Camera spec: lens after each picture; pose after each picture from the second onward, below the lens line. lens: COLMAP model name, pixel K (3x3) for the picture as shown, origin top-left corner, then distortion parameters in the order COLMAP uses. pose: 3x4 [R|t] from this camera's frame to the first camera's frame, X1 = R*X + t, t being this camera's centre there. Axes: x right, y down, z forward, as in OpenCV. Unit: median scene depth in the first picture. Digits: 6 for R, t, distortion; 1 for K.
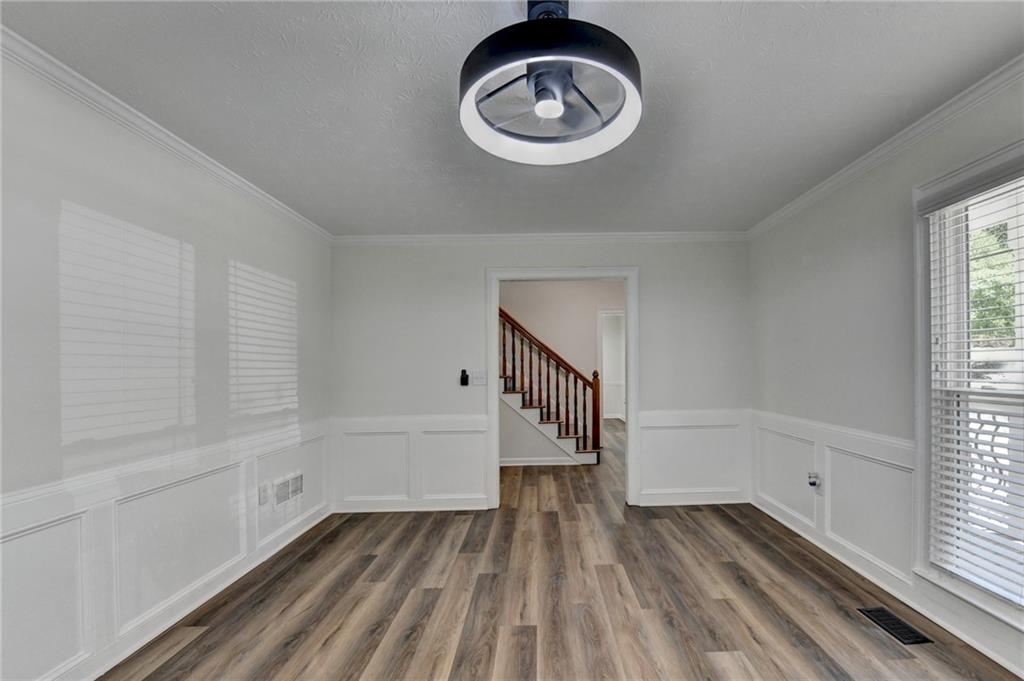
lens RADIAL K [[406.4, 0, 512.1], [0, 406.4, 361.2], [0, 0, 1]] dist [-0.019377, -0.000131]
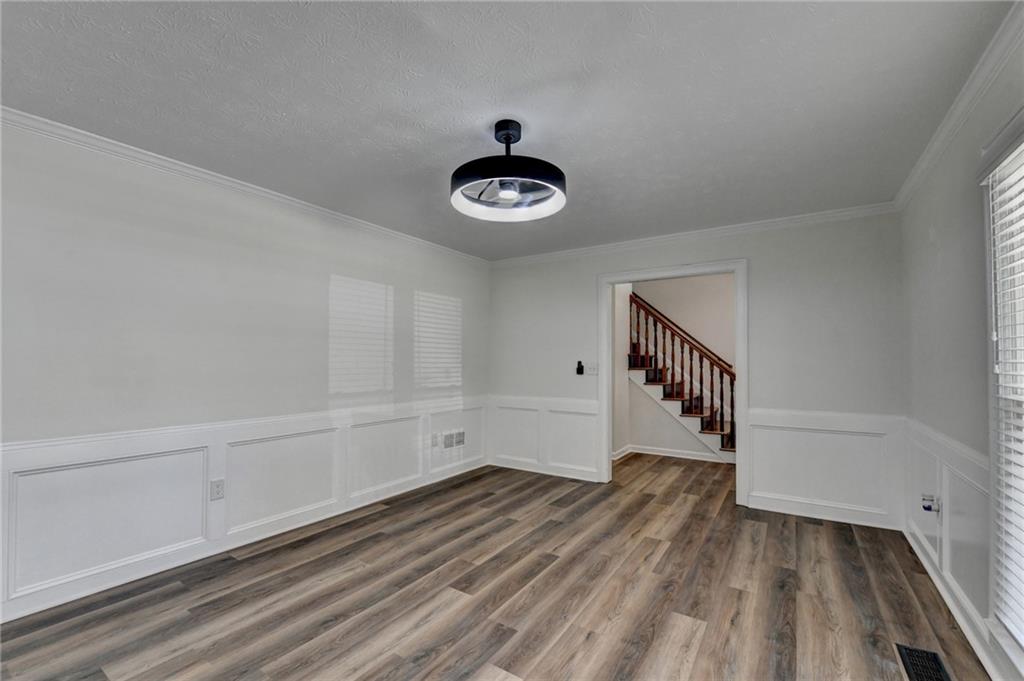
lens RADIAL K [[407.8, 0, 508.4], [0, 407.8, 344.4], [0, 0, 1]] dist [-0.017123, -0.000455]
pose [[0.835832, -0.003785, -0.548973, 0.471677], [-0.007061, 0.999819, -0.017644, -0.007816], [0.548940, 0.018623, 0.835654, -0.152292]]
